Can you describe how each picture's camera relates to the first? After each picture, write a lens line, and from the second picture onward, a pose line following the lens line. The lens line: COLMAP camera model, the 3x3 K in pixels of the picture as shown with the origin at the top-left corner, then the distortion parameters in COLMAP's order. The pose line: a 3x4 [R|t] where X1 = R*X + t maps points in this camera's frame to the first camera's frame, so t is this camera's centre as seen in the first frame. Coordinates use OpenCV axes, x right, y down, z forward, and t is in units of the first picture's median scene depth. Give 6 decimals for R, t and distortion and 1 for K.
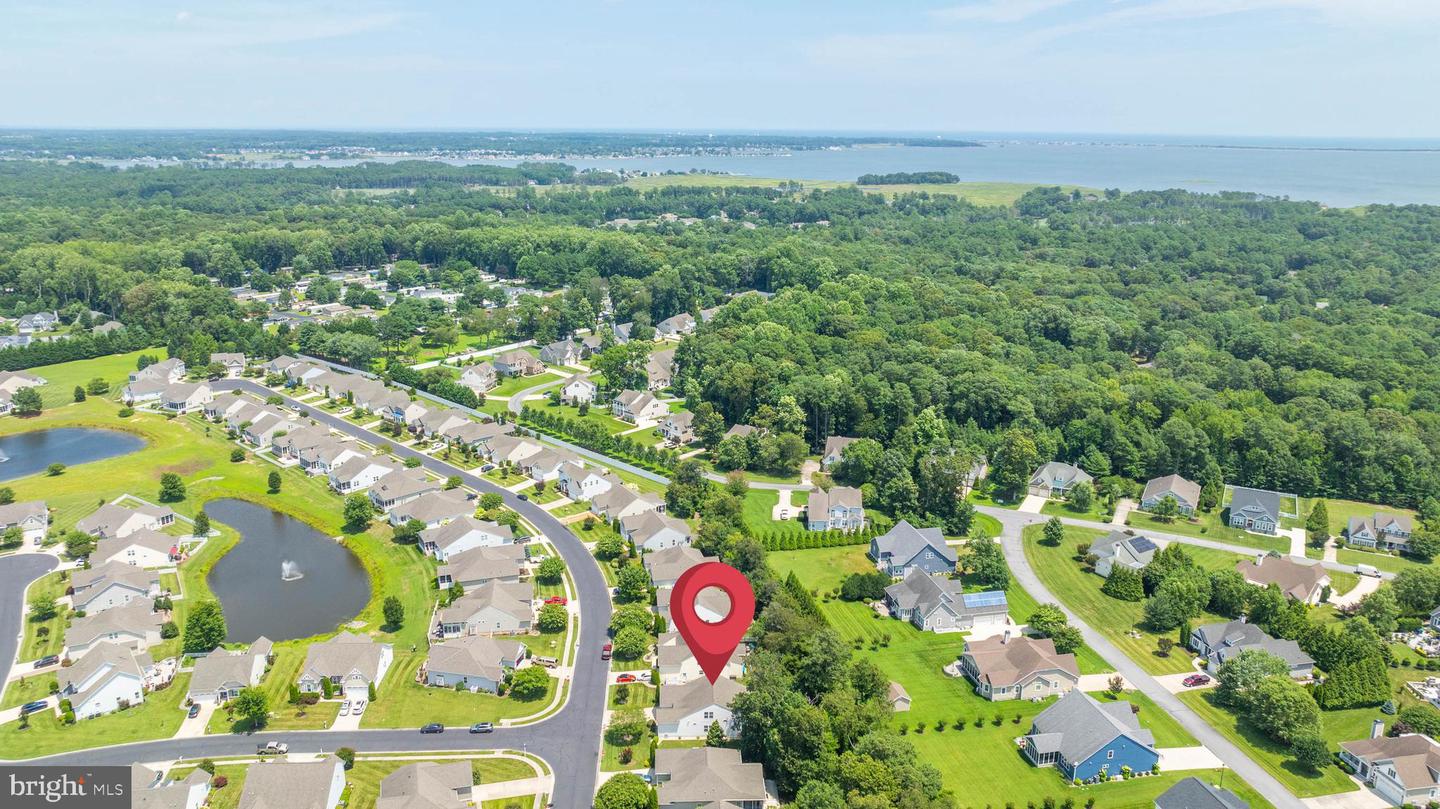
lens RADIAL K [[1055.2, 0, 720.0], [0, 1055.2, 404.5], [0, 0, 1]] dist [-0.021046, -0.003636]
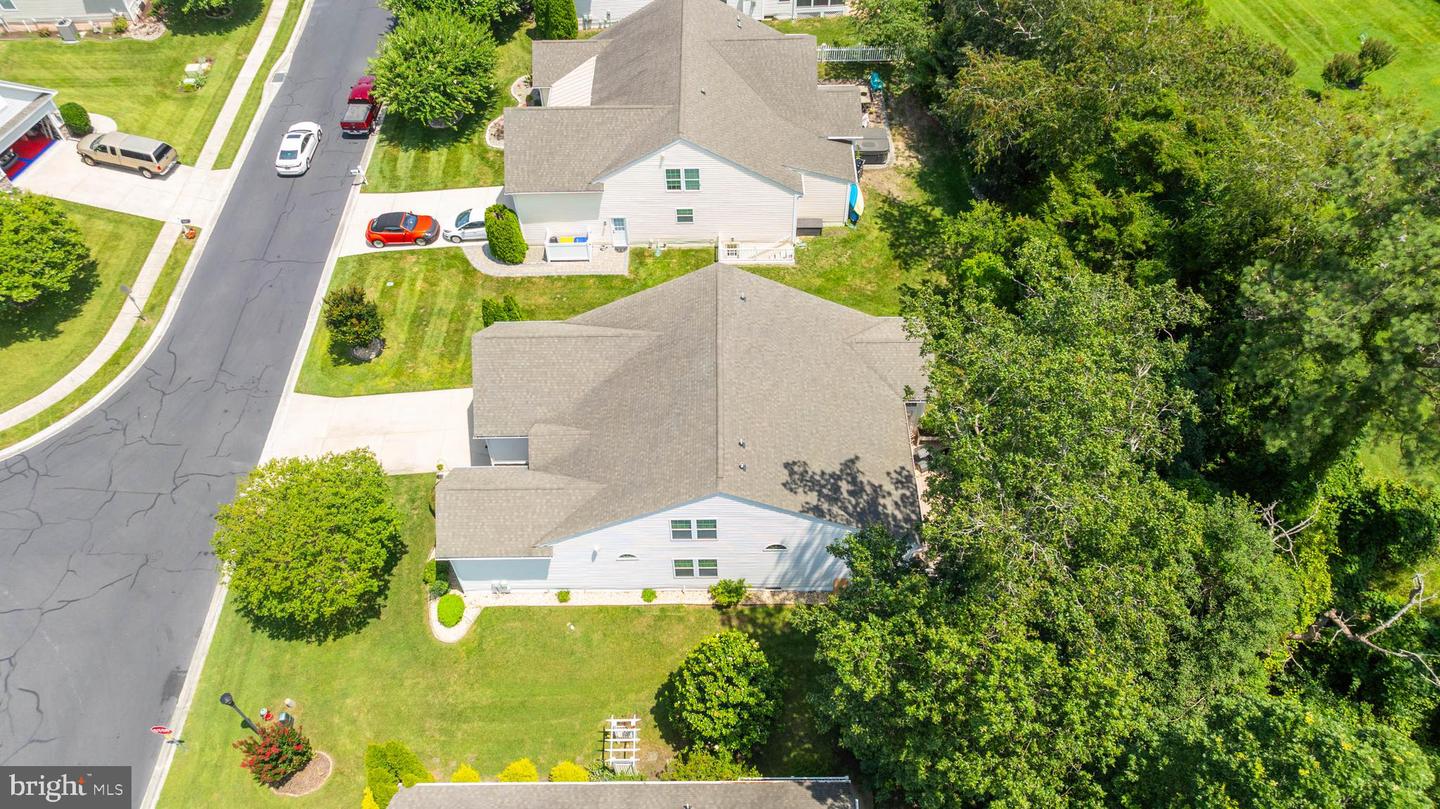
lens RADIAL K [[1055.2, 0, 720.0], [0, 1055.2, 404.5], [0, 0, 1]] dist [-0.021046, -0.003636]
pose [[0.998845, 0.016224, -0.045233, 0.002306], [0.012891, 0.816326, 0.577447, 0.146475], [0.046293, -0.577363, 0.815174, 0.770054]]
